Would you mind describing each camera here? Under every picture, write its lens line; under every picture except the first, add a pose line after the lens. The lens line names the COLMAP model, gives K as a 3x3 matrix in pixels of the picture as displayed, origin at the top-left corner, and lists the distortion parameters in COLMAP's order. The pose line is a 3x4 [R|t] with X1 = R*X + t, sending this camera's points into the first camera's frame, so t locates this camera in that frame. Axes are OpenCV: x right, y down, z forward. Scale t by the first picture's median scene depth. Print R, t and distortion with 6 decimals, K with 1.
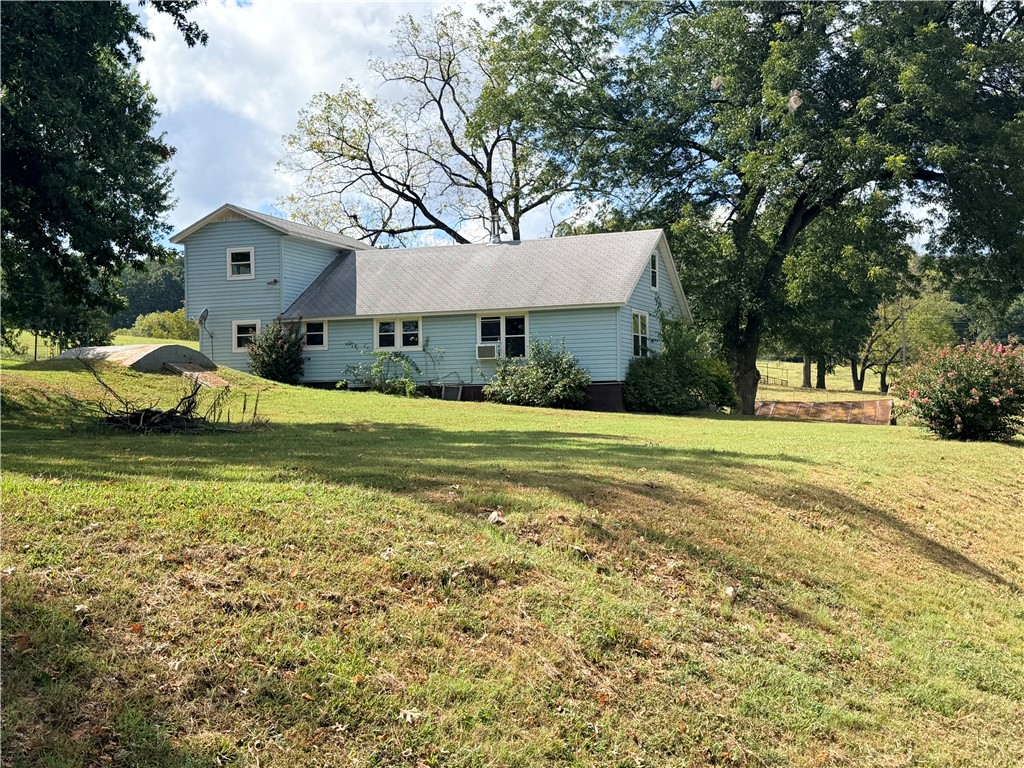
lens RADIAL K [[1244.9, 0, 514.7], [0, 1244.9, 383.7], [0, 0, 1]] dist [0.029472, 0.000000]
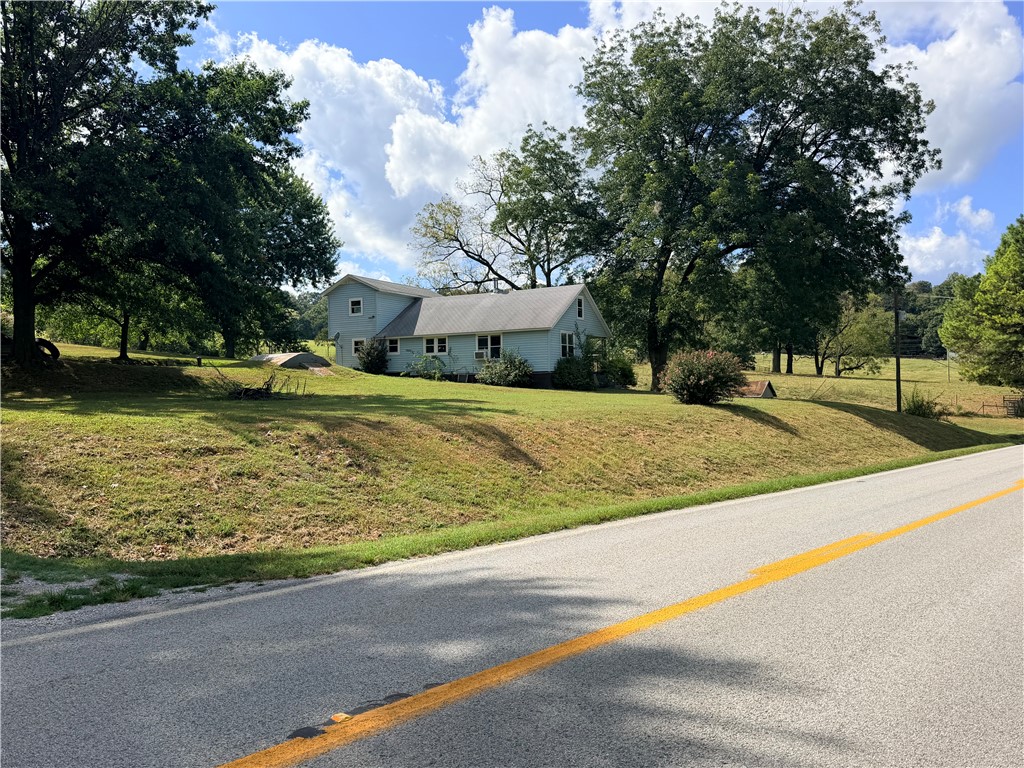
lens RADIAL K [[797.2, 0, 509.4], [0, 797.2, 384.0], [0, 0, 1]] dist [0.007668, 0.000693]
pose [[0.989866, -0.002298, -0.141983, 0.173328], [0.004718, 0.999849, 0.016712, -0.003178], [0.141923, -0.017212, 0.989728, -0.120609]]
